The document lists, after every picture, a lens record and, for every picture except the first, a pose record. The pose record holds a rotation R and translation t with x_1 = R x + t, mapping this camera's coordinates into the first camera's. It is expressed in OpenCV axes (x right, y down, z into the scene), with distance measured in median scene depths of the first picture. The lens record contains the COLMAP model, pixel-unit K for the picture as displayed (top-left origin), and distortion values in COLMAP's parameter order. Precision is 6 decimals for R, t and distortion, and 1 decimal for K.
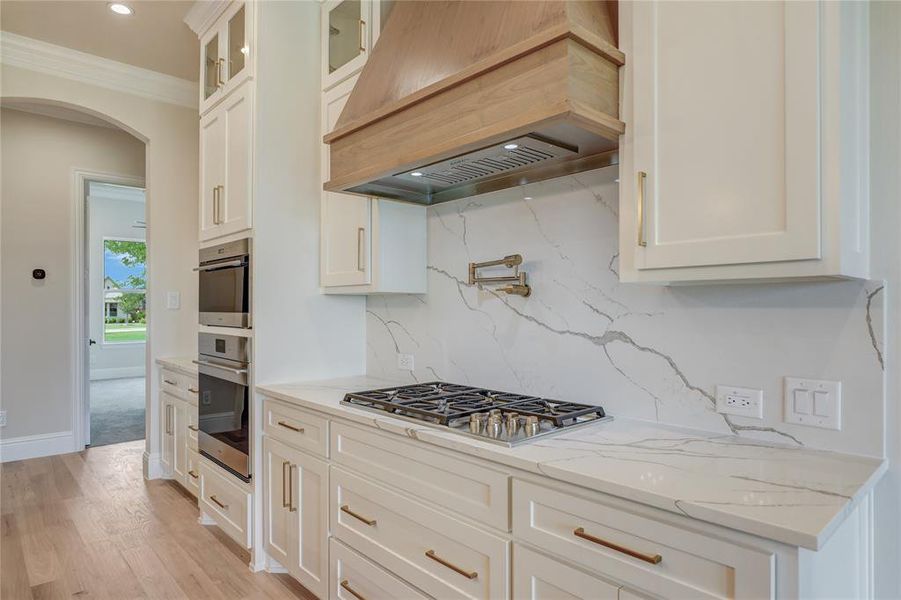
lens RADIAL K [[528.5, 0, 447.5], [0, 528.5, 306.8], [0, 0, 1]] dist [-0.013280, -0.000164]
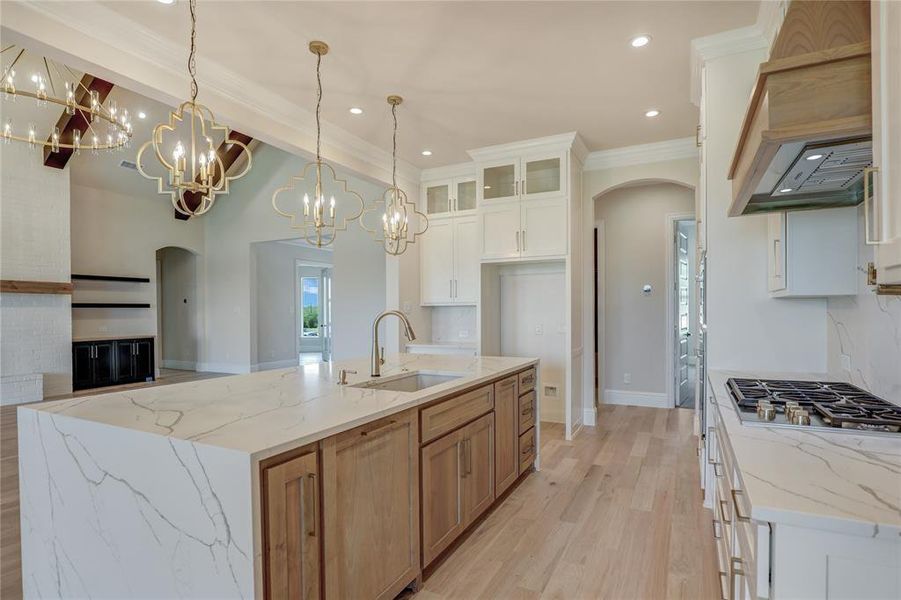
lens RADIAL K [[459.6, 0, 455.0], [0, 459.6, 305.7], [0, 0, 1]] dist [-0.004243, -0.000294]
pose [[0.340204, -0.010126, -0.940297, 0.543793], [0.003740, 0.999949, -0.009415, 0.000175], [0.940344, -0.000314, 0.340225, 0.009503]]
